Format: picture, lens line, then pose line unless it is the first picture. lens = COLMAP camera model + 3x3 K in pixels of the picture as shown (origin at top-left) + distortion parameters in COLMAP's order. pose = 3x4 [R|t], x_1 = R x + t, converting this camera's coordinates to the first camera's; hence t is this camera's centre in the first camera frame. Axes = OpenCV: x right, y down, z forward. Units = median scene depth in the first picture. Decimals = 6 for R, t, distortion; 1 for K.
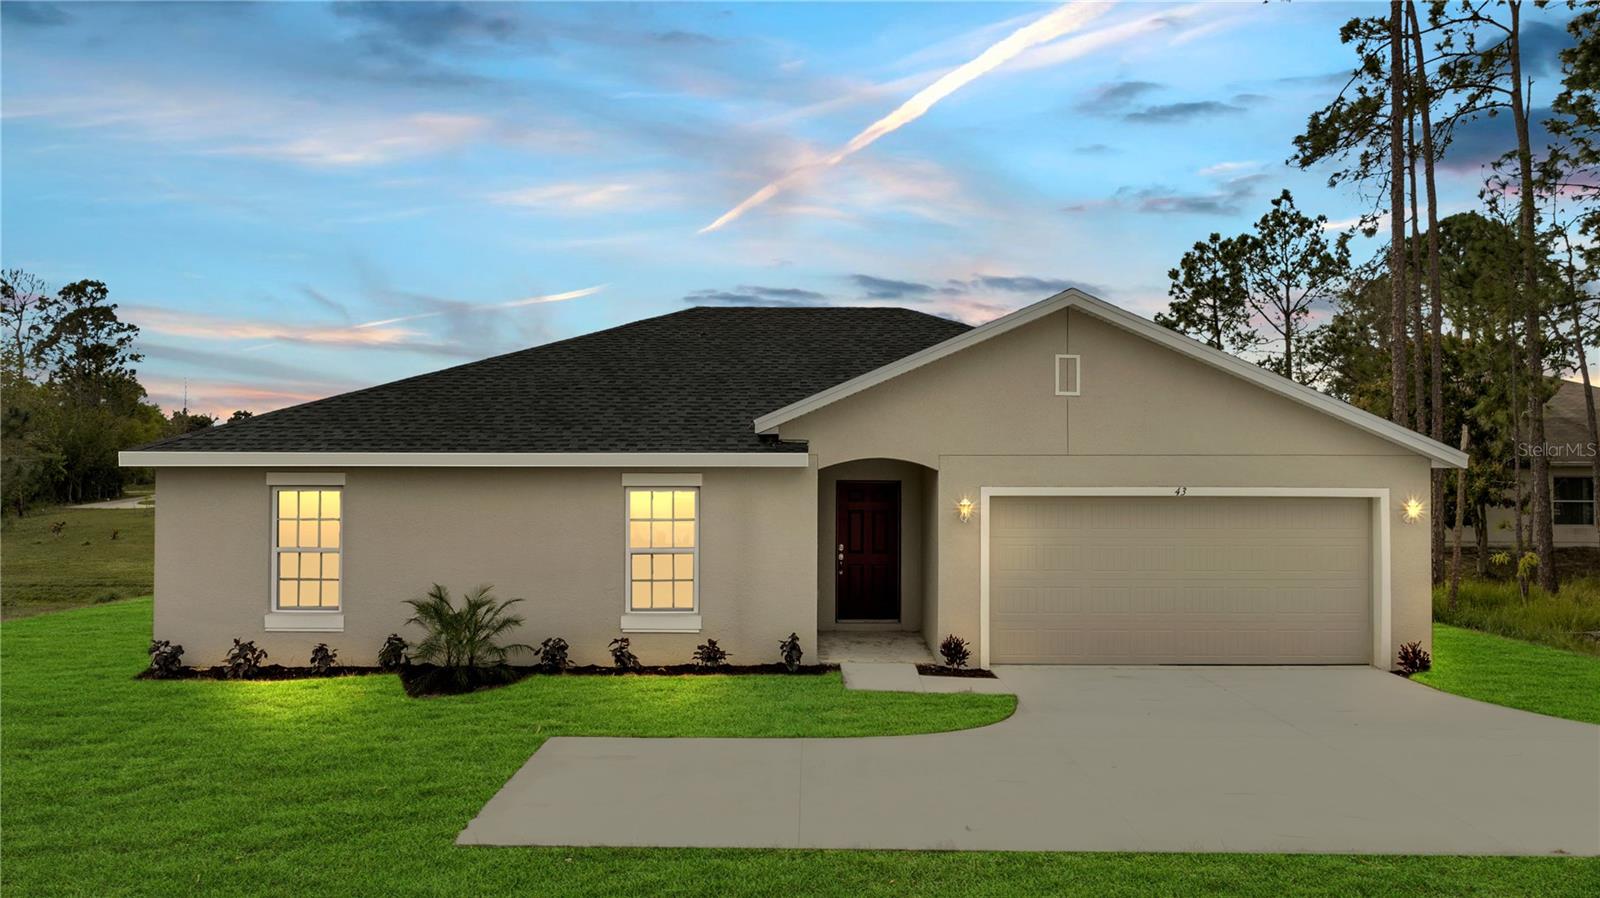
lens RADIAL K [[1119.2, 0, 800.0], [0, 1119.2, 449.0], [0, 0, 1]] dist [-0.013165, -0.002469]
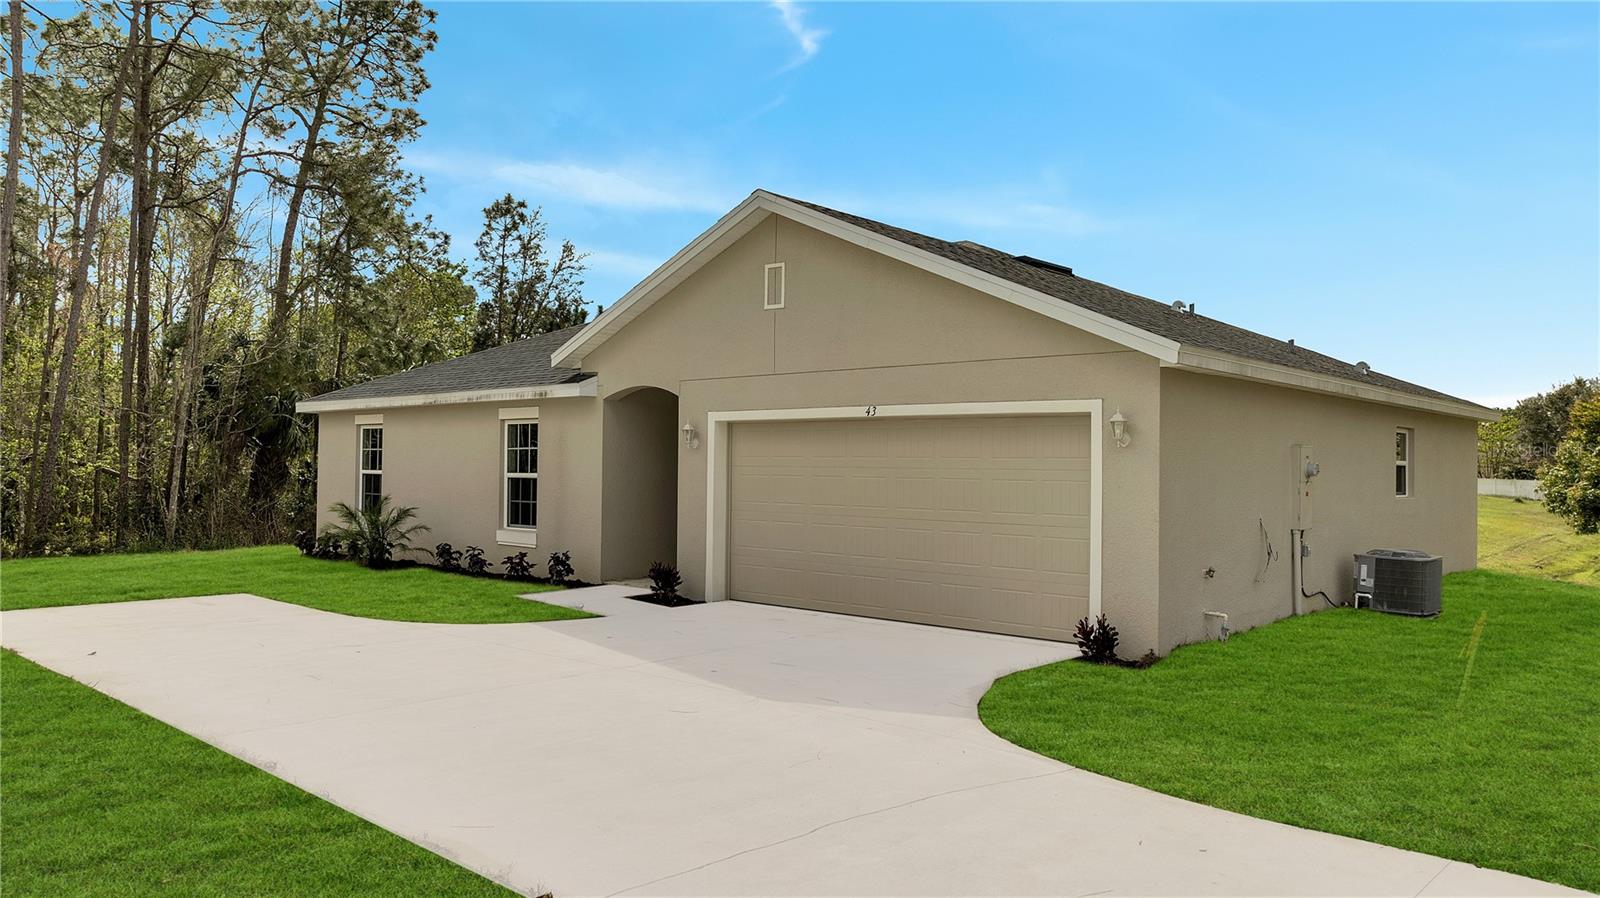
lens RADIAL K [[1119.2, 0, 800.0], [0, 1119.2, 449.0], [0, 0, 1]] dist [-0.013165, -0.002469]
pose [[0.760358, -0.001872, -0.649502, 0.841329], [0.019357, 0.999617, 0.019780, 0.048342], [0.649216, -0.027613, 0.760103, 0.320682]]
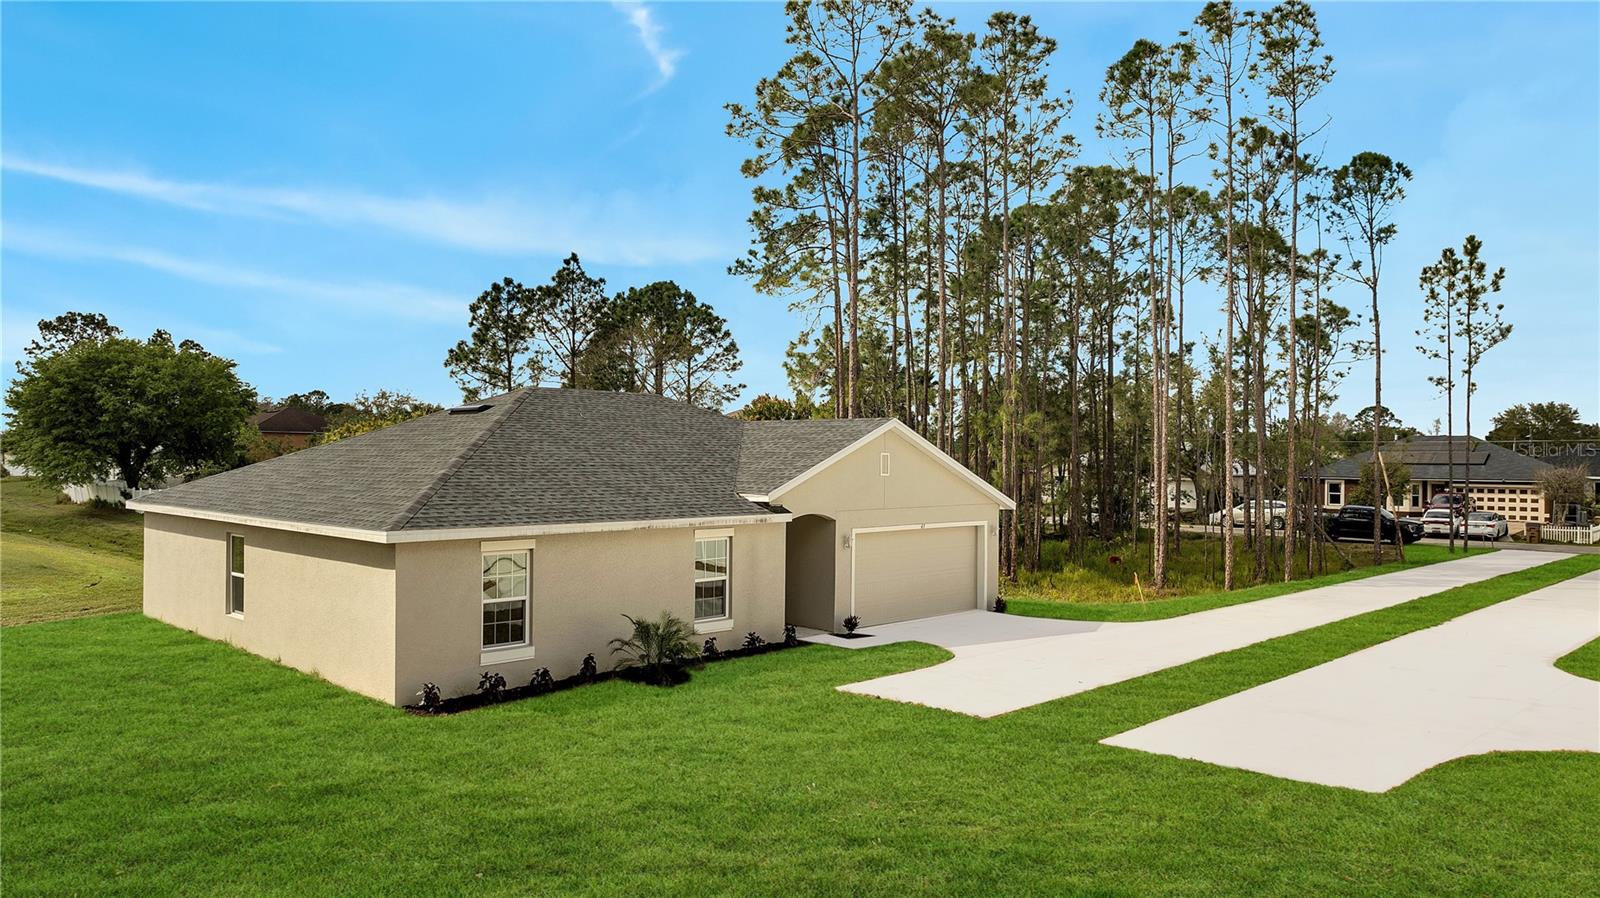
lens RADIAL K [[1119.2, 0, 800.0], [0, 1119.2, 449.0], [0, 0, 1]] dist [-0.013165, -0.002469]
pose [[0.682682, 0.005601, 0.730694, -1.177081], [-0.014505, 0.999877, 0.005888, -0.100839], [-0.730571, -0.014618, 0.682680, -0.135580]]
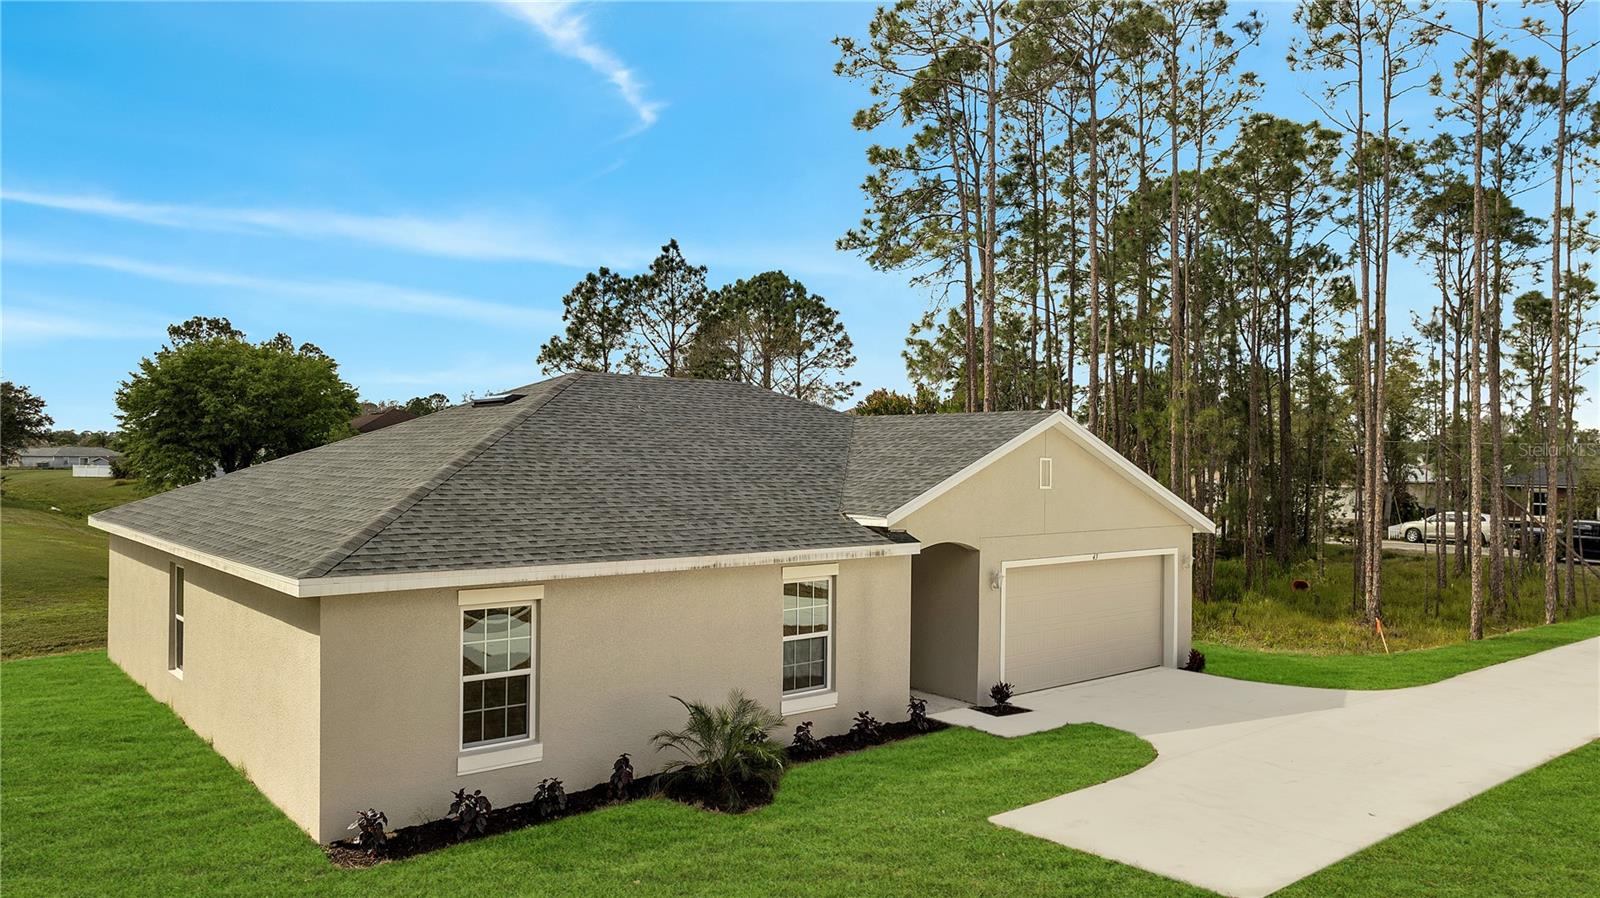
lens RADIAL K [[1119.2, 0, 800.0], [0, 1119.2, 449.0], [0, 0, 1]] dist [-0.013165, -0.002469]
pose [[0.754179, 0.007963, 0.656621, -0.854568], [-0.014832, 0.999878, 0.004910, -0.098780], [-0.656502, -0.013442, 0.754205, 0.187890]]
